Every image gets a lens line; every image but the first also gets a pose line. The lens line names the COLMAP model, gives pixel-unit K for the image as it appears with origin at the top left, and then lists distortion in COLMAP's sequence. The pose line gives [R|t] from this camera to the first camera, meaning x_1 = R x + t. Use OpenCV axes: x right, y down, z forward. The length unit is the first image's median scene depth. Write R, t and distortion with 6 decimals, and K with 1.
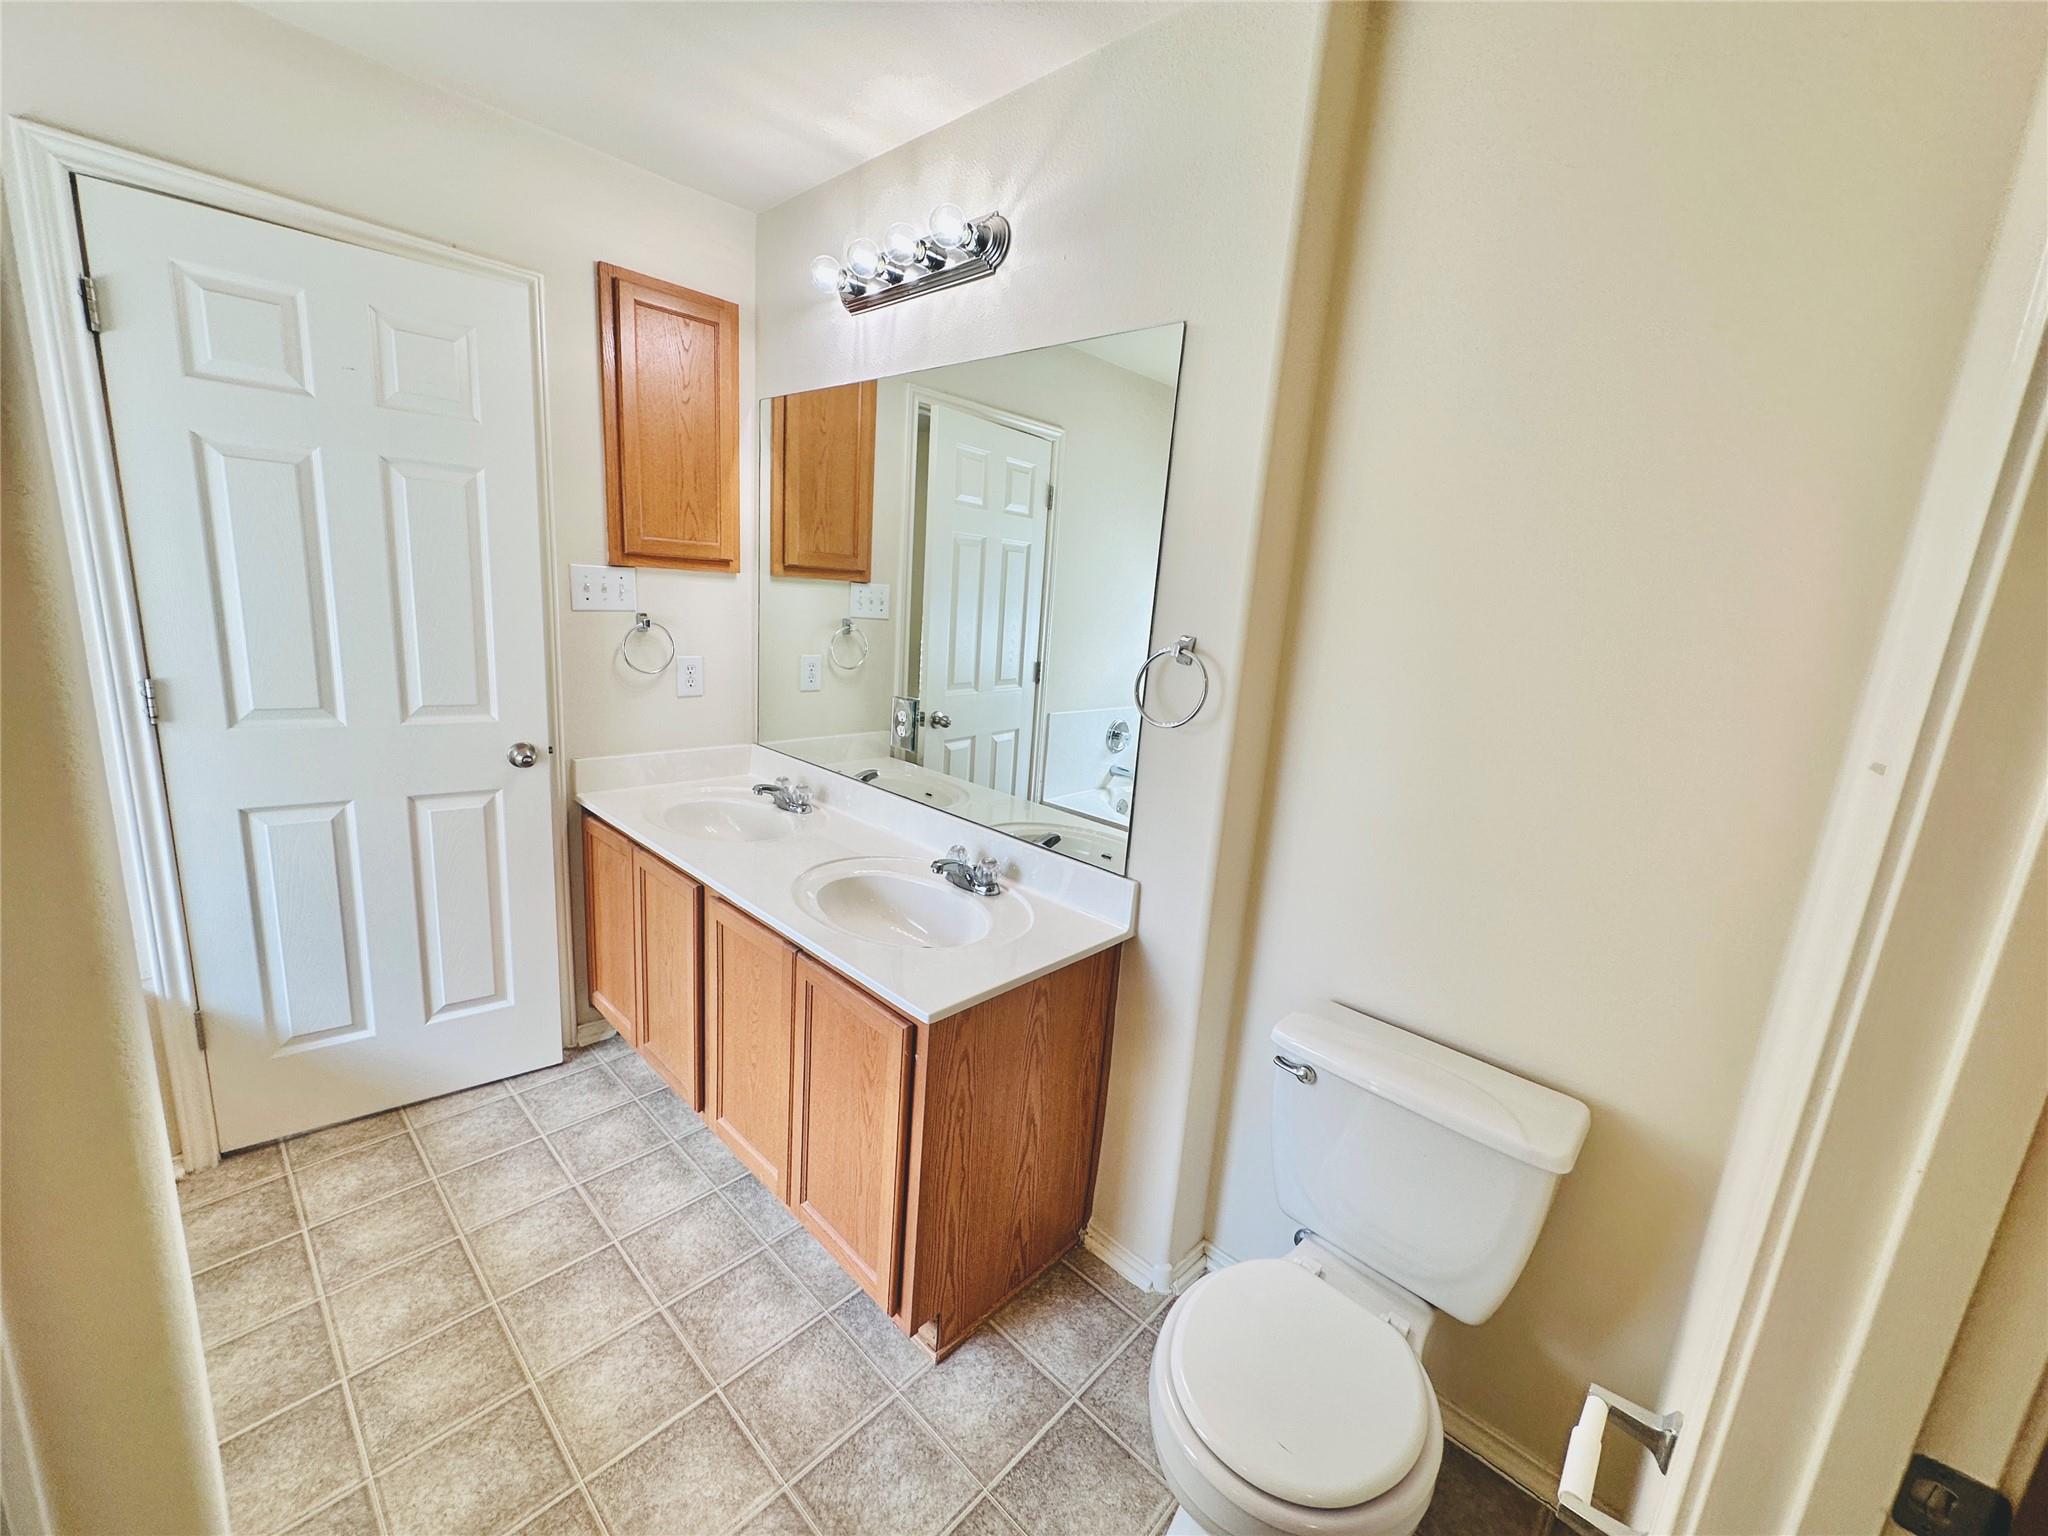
lens RADIAL K [[813.9, 0, 1022.2], [0, 813.9, 765.7], [0, 0, 1]] dist [-0.003361, 0.000899]
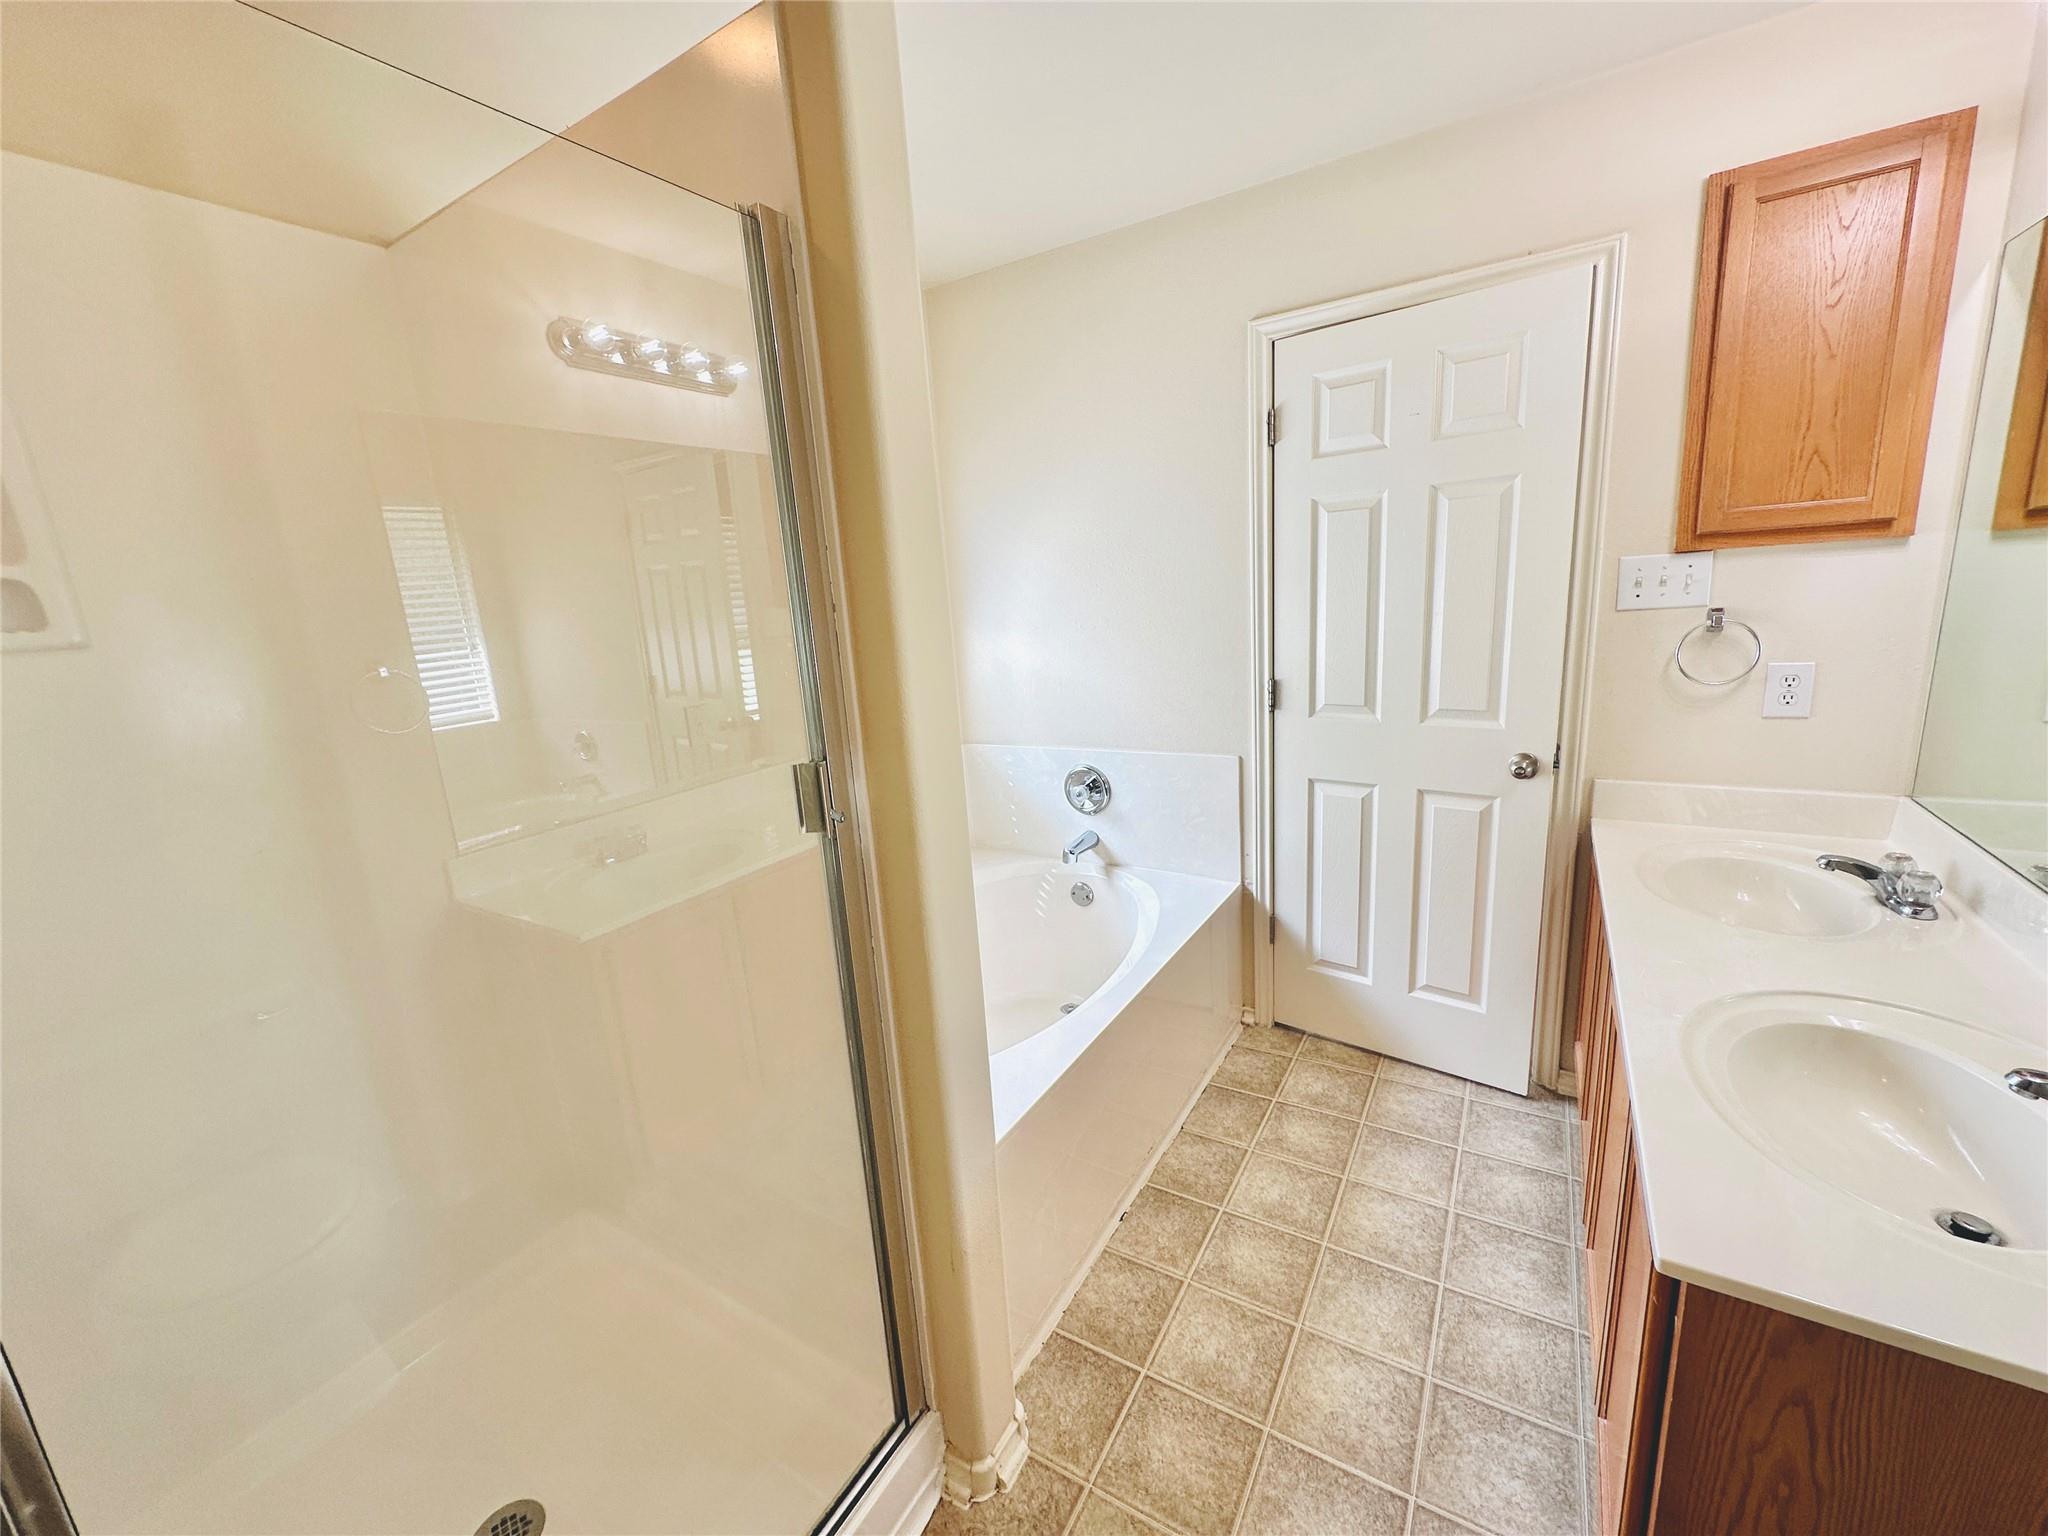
lens RADIAL K [[819.5, 0, 1026.6], [0, 819.5, 764.7], [0, 0, 1]] dist [0.002515, 0.000638]
pose [[0.195004, 0.122796, -0.973085, 0.244023], [-0.126121, 0.987034, 0.099282, -0.041496], [0.972660, 0.103367, 0.207963, 0.255610]]
